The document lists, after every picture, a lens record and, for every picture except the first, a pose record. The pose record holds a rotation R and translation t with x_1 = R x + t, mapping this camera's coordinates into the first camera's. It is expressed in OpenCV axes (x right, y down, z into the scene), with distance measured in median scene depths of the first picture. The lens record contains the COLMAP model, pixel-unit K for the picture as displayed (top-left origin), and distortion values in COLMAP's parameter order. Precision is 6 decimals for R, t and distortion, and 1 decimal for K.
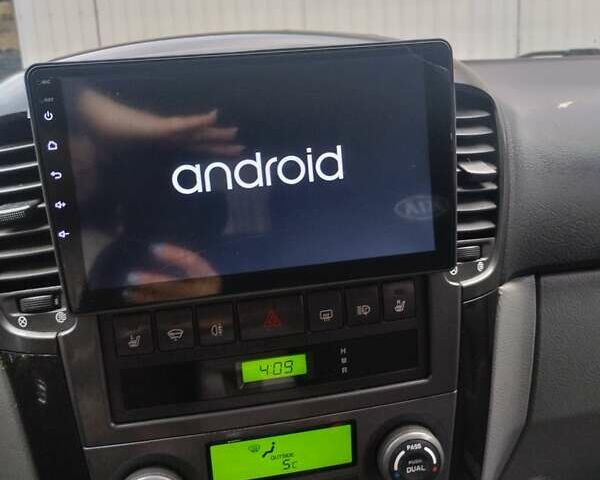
lens RADIAL K [[664.8, 0, 299.1], [0, 664.8, 229.7], [0, 0, 1]] dist [0.036434, -0.009169]
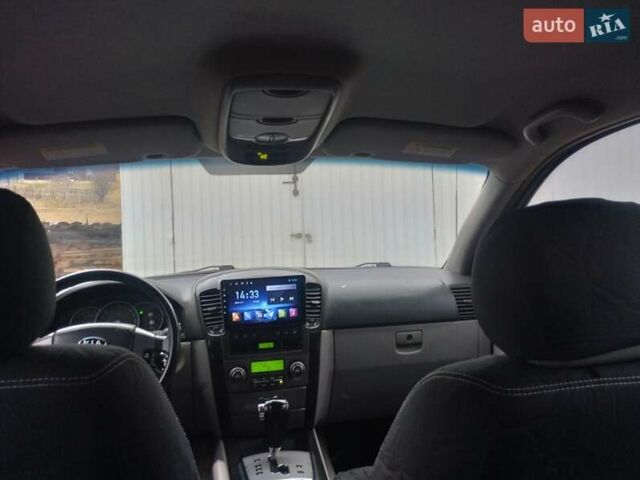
lens RADIAL K [[527.1, 0, 313.4], [0, 527.1, 237.3], [0, 0, 1]] dist [0.057943, -0.074056]
pose [[0.999562, 0.022725, 0.018984, 0.191672], [-0.017835, 0.973809, -0.226669, 0.292767], [-0.023637, 0.226231, 0.973787, -2.572284]]
